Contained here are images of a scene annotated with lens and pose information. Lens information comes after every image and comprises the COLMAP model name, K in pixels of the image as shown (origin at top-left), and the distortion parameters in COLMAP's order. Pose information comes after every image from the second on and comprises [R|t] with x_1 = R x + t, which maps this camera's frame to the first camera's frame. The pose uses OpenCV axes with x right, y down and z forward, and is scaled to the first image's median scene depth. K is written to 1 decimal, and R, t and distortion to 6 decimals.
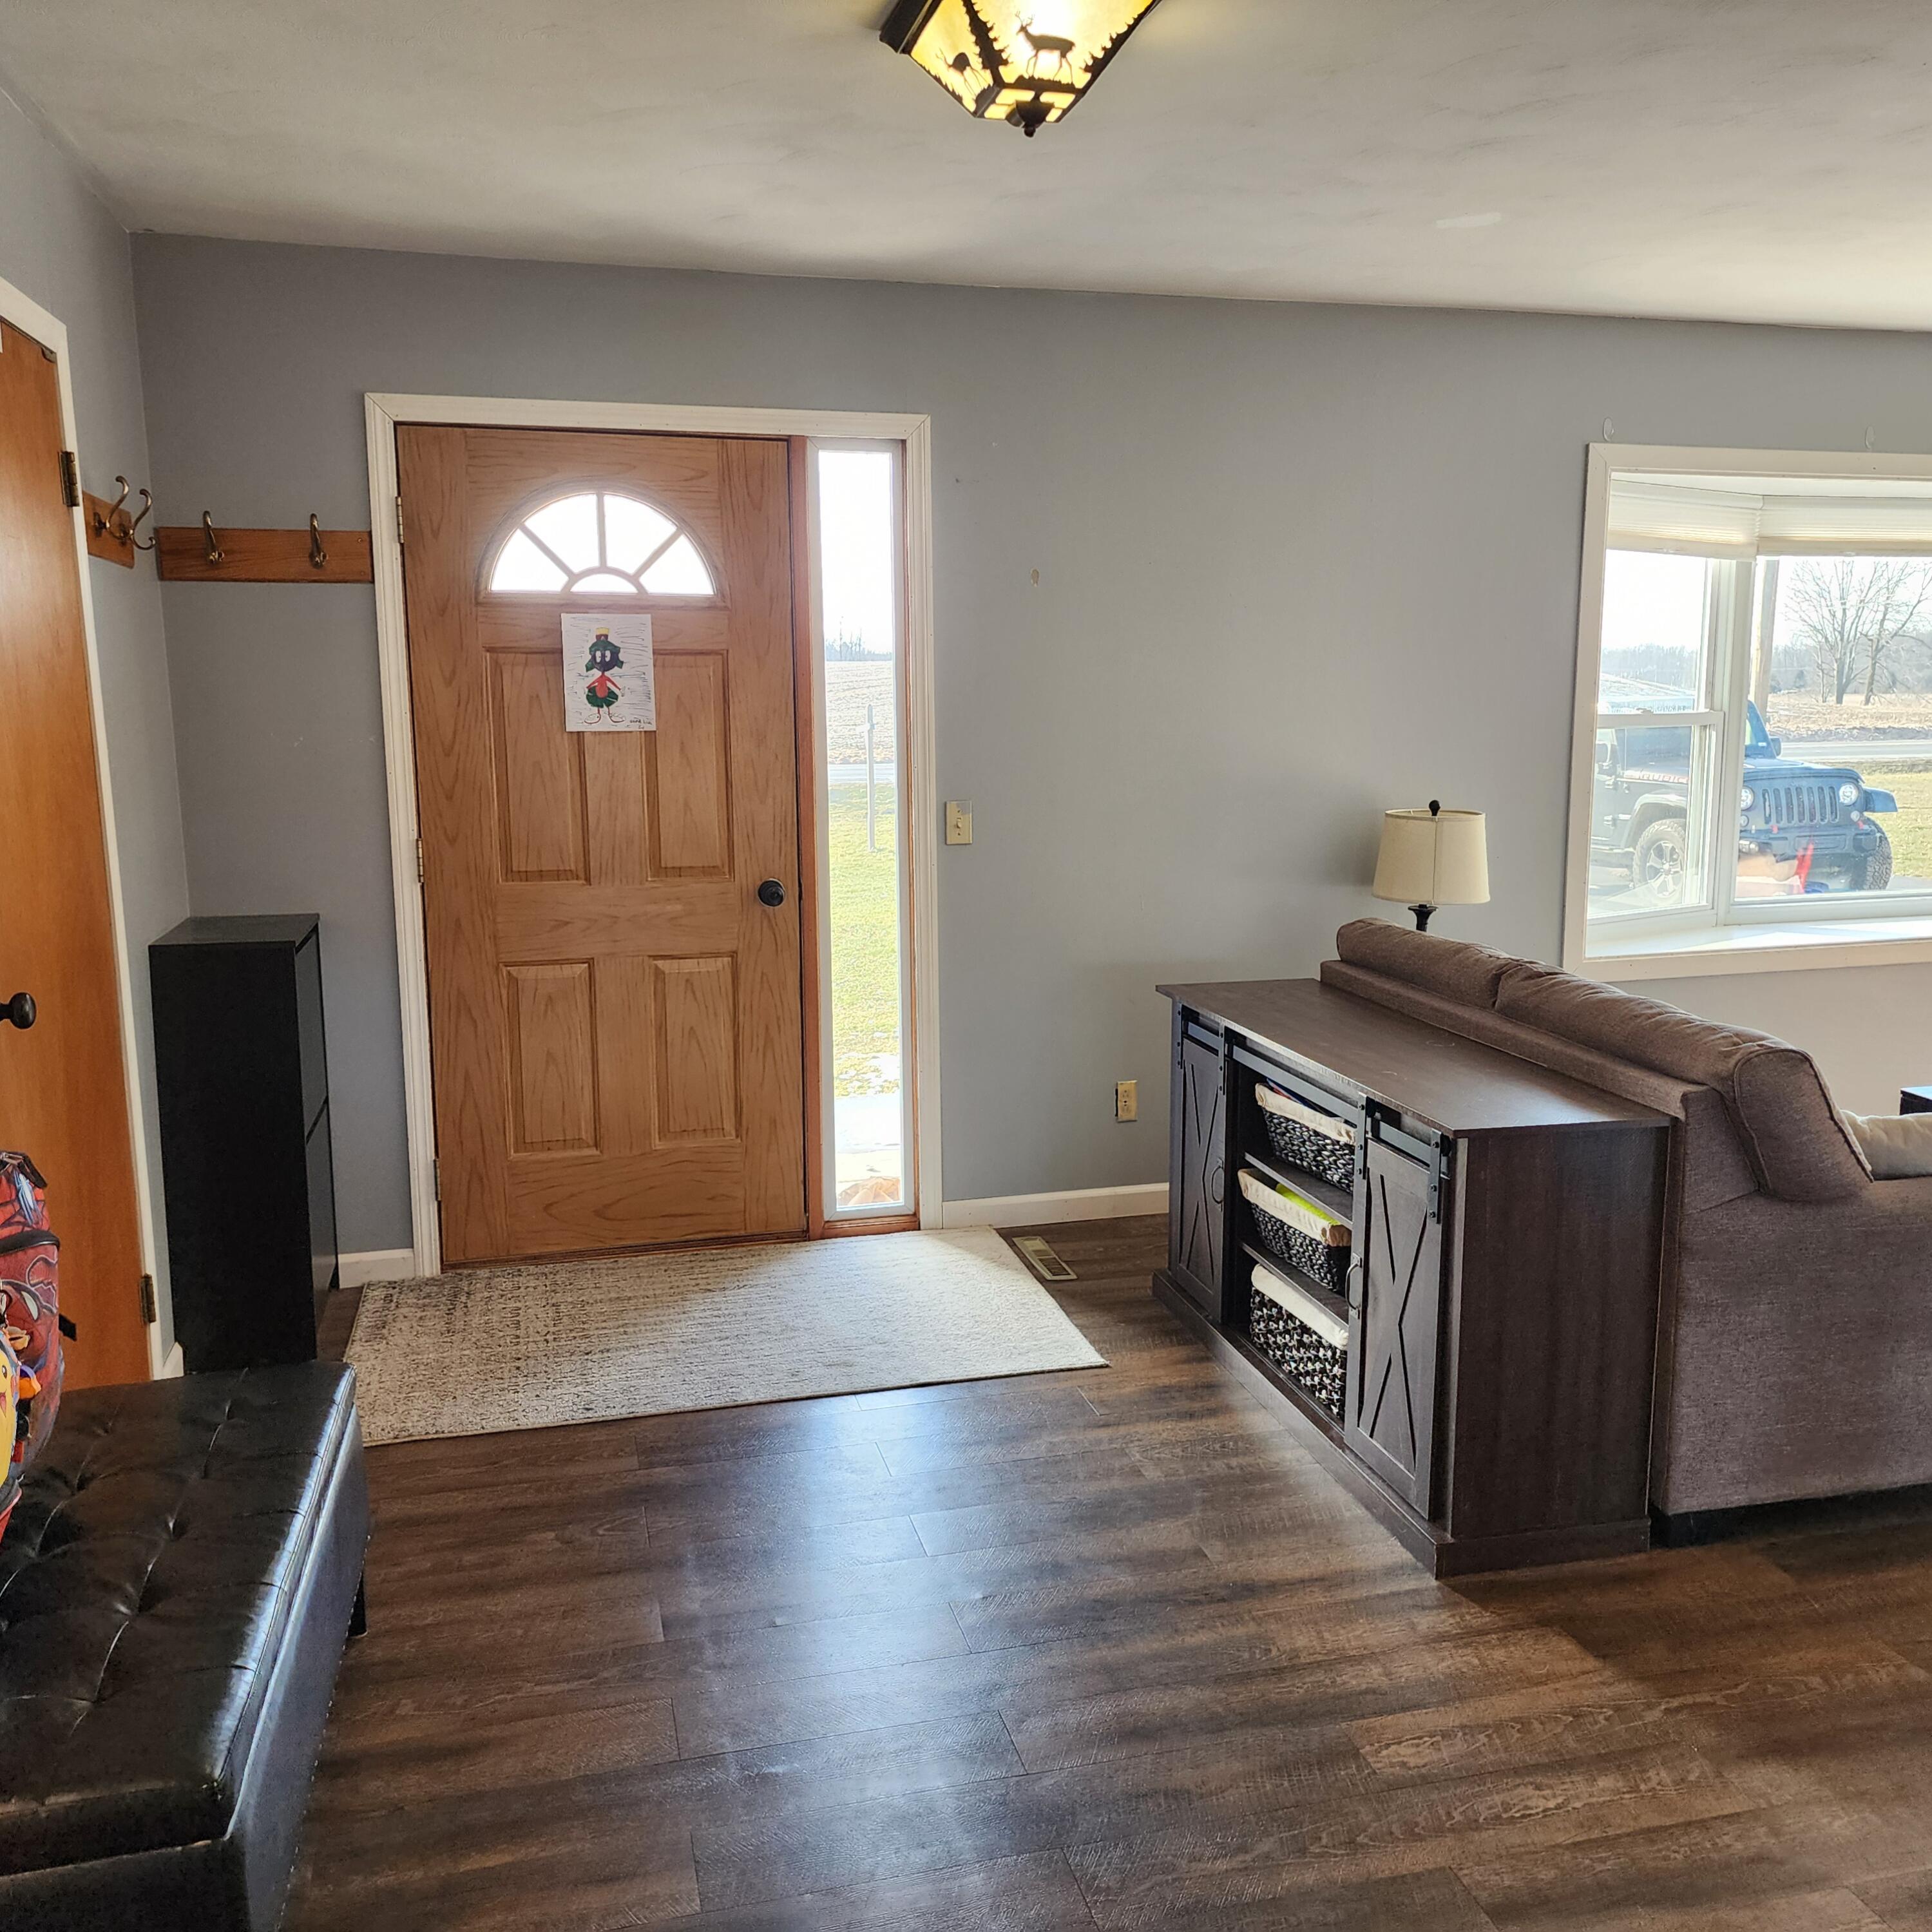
lens RADIAL K [[1726.4, 0, 963.5], [0, 1726.4, 946.4], [0, 0, 1]] dist [0.087246, -0.075515]
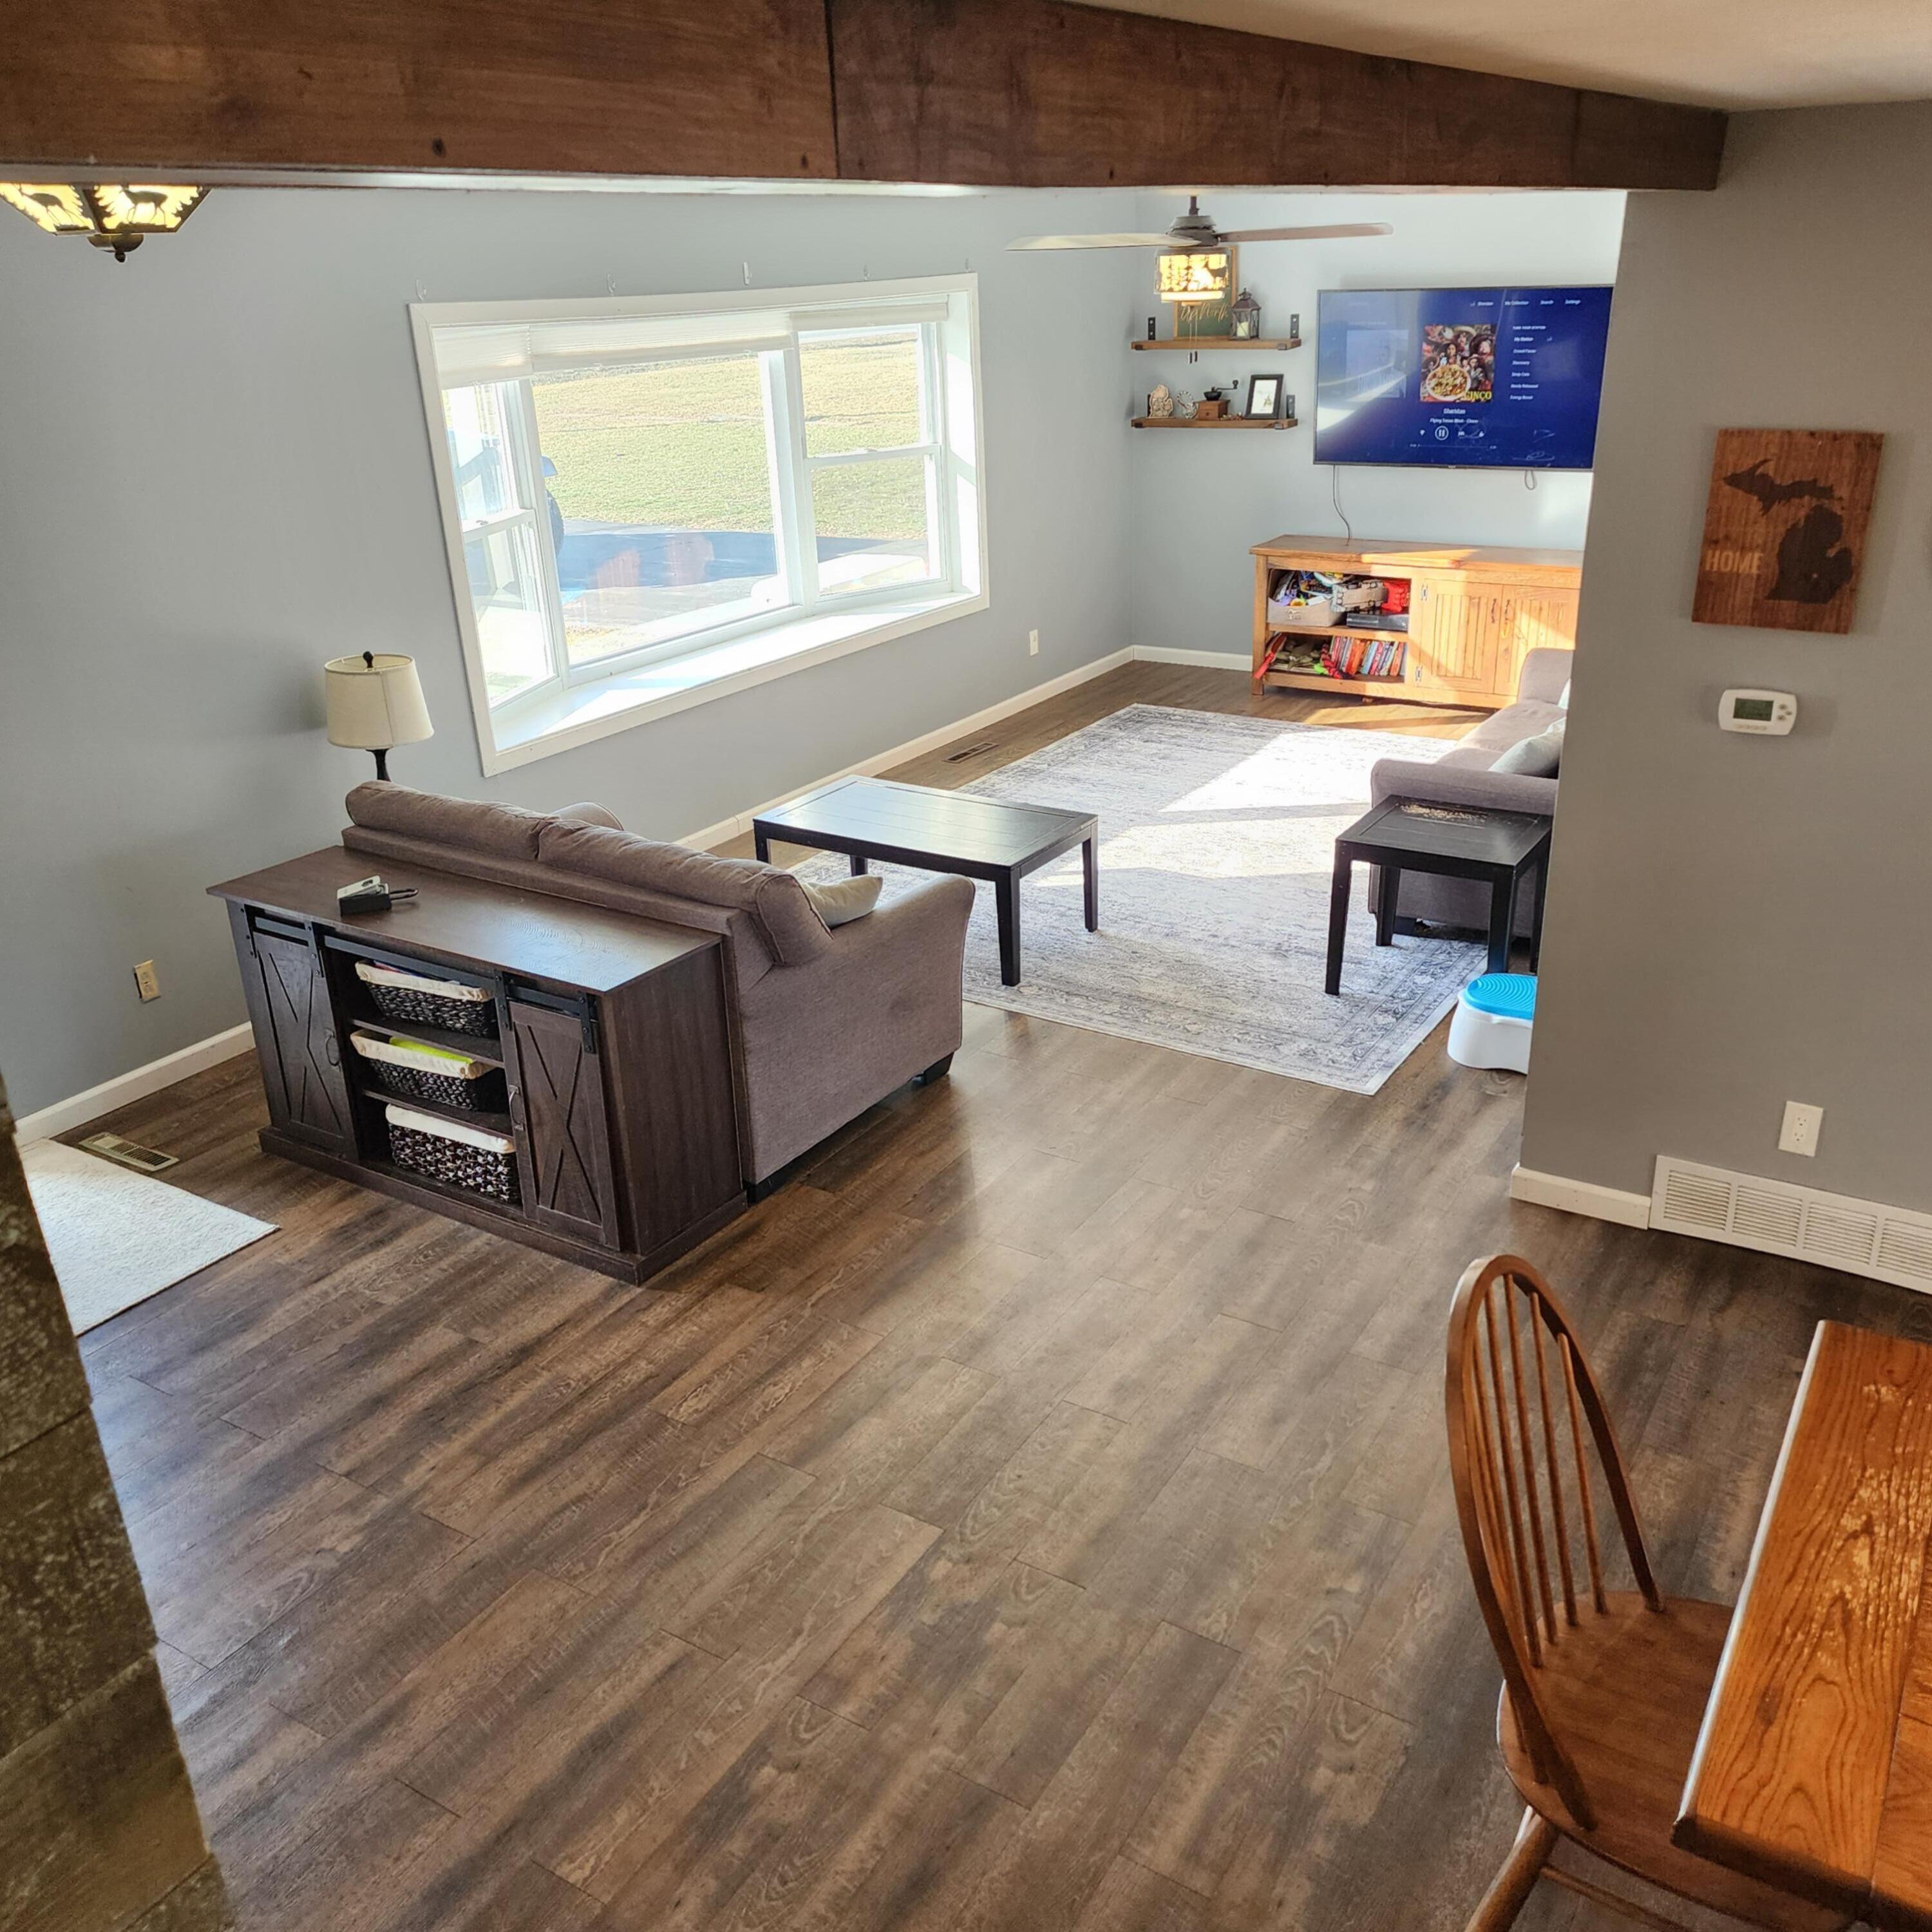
lens RADIAL K [[1712.7, 0, 1000.0], [0, 1712.7, 972.4], [0, 0, 1]] dist [0.122010, -0.154268]
pose [[0.721252, -0.283856, 0.631840, -0.287780], [0.132576, 0.951883, 0.276300, -0.200626], [-0.679867, -0.115516, 0.724180, -0.165345]]
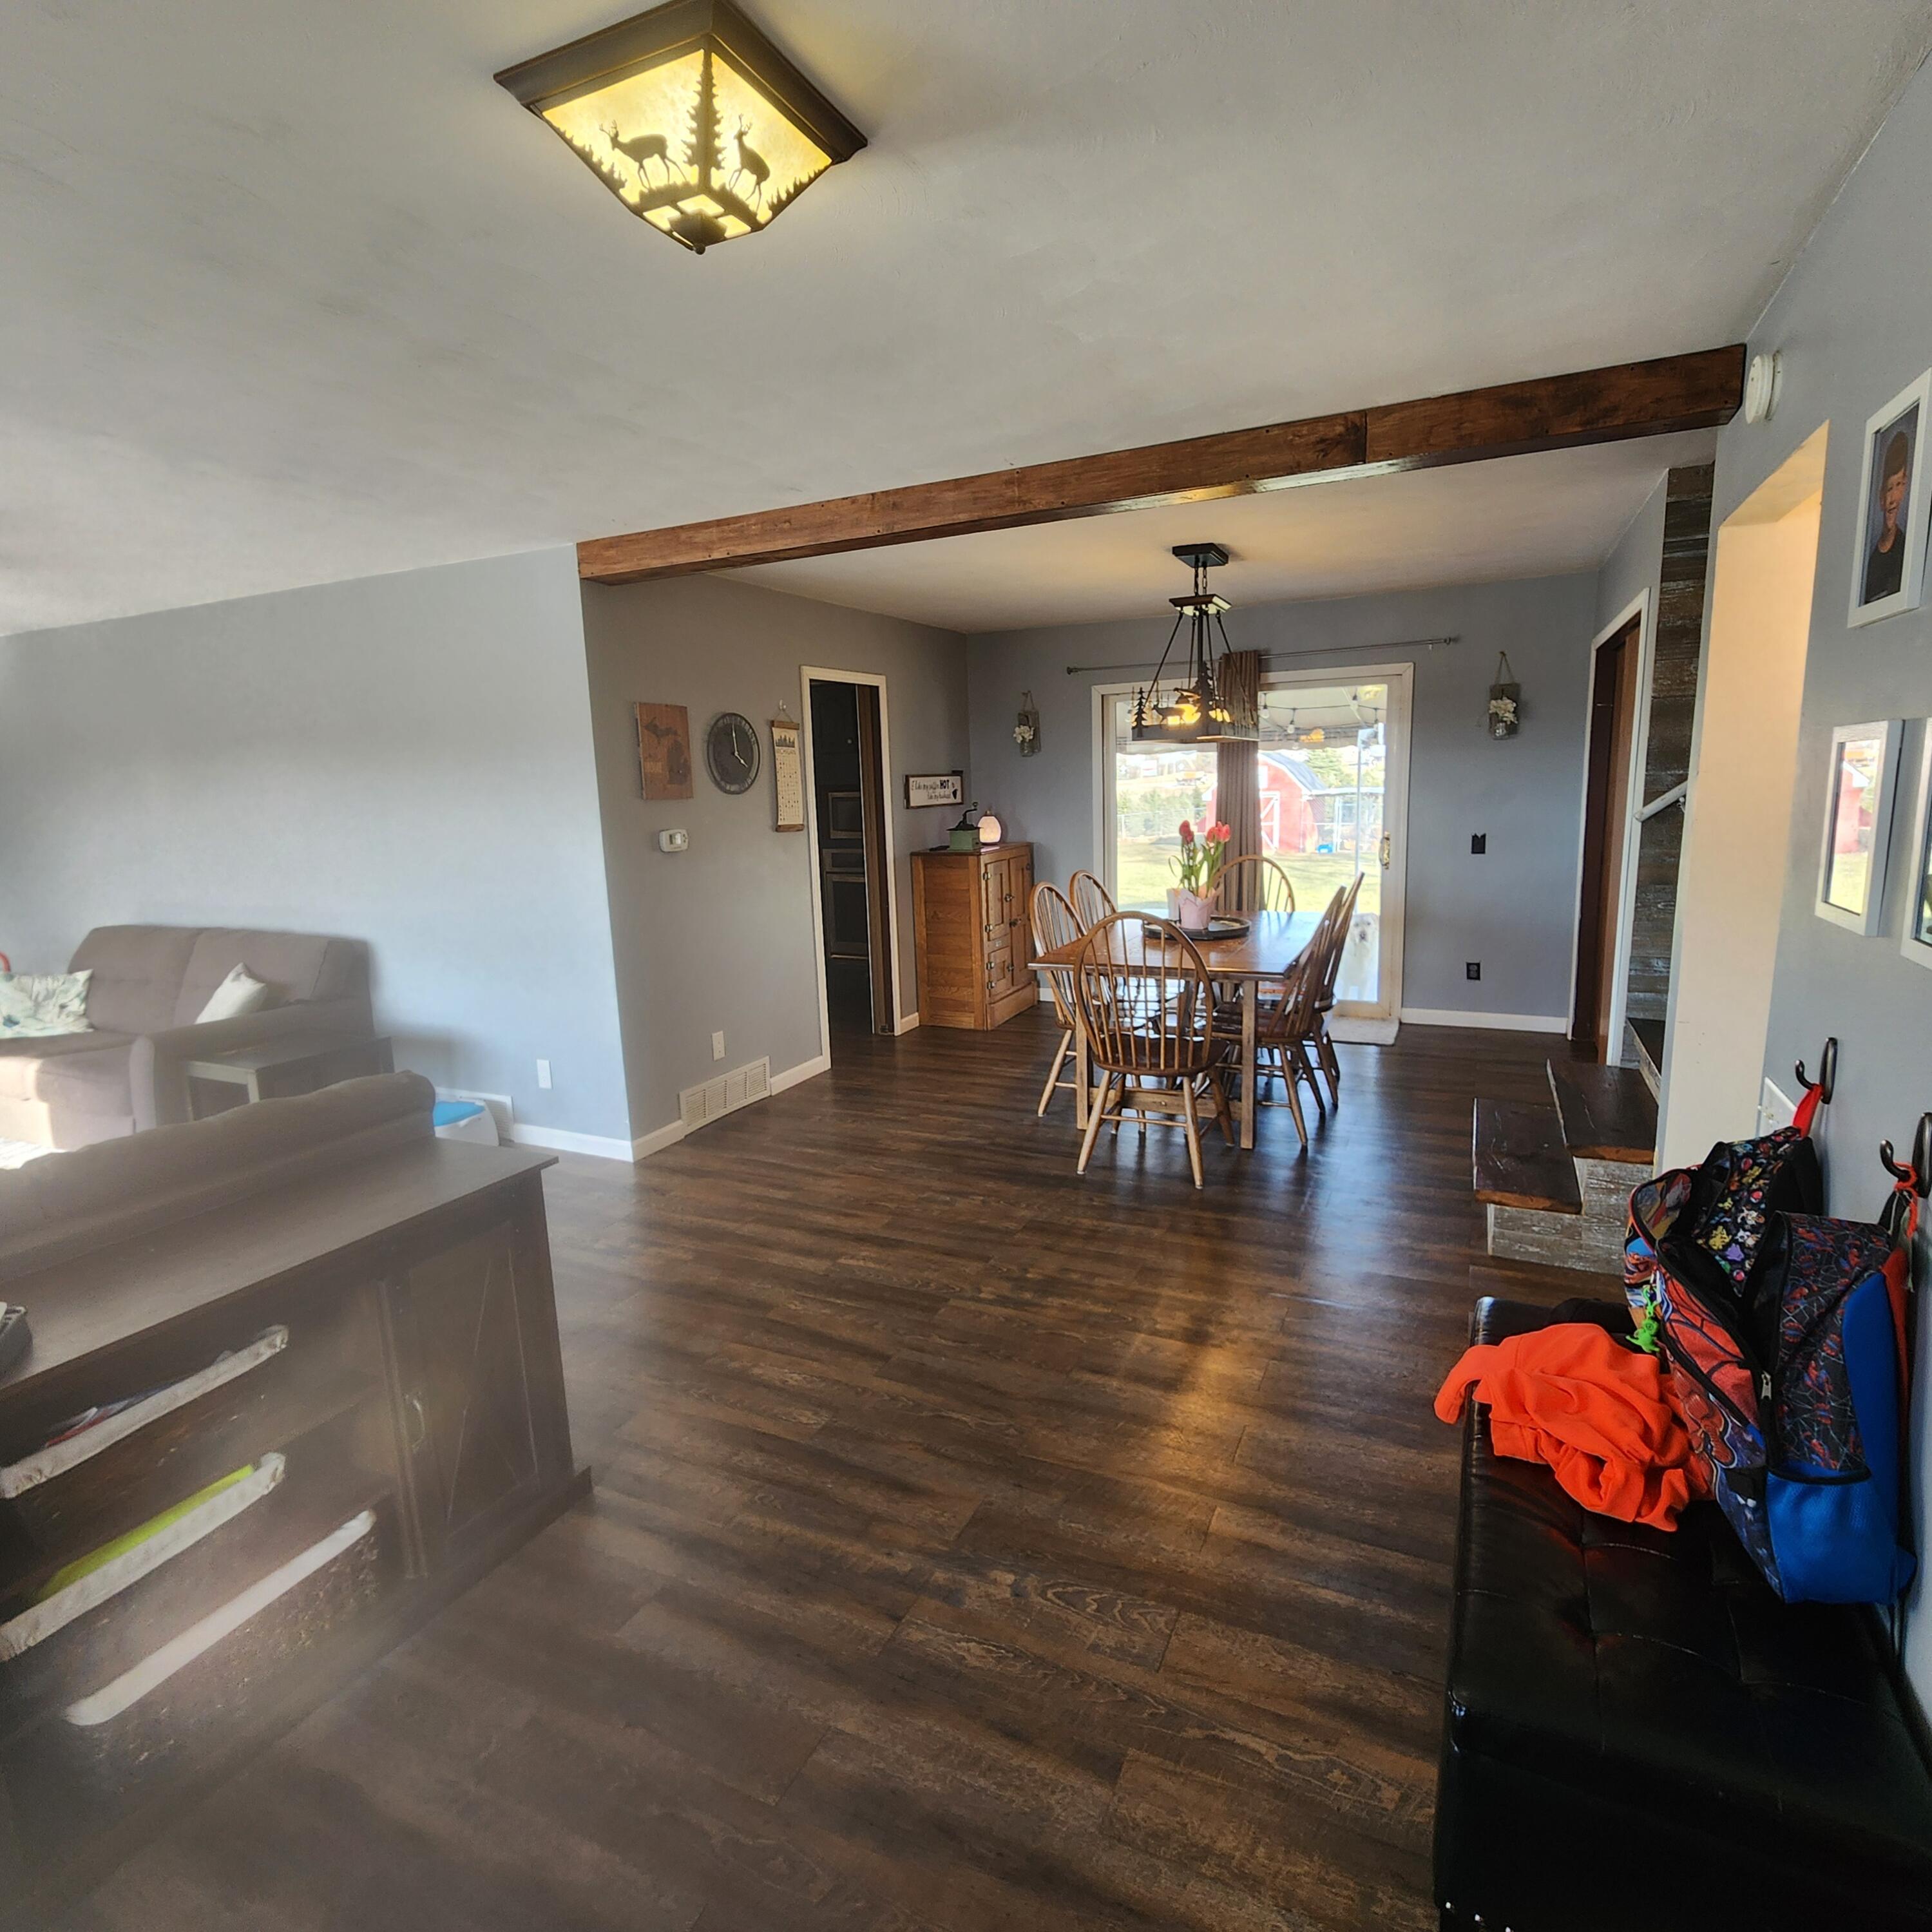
lens RADIAL K [[1058.2, 0, 966.0], [0, 1058.2, 966.0], [0, 0, 1]] dist [0.001430, 0.000441]
pose [[-0.764404, -0.080869, 0.639646, -0.357827], [0.138668, 0.948264, 0.285600, -0.172948], [-0.629649, 0.307012, -0.713643, 1.039323]]
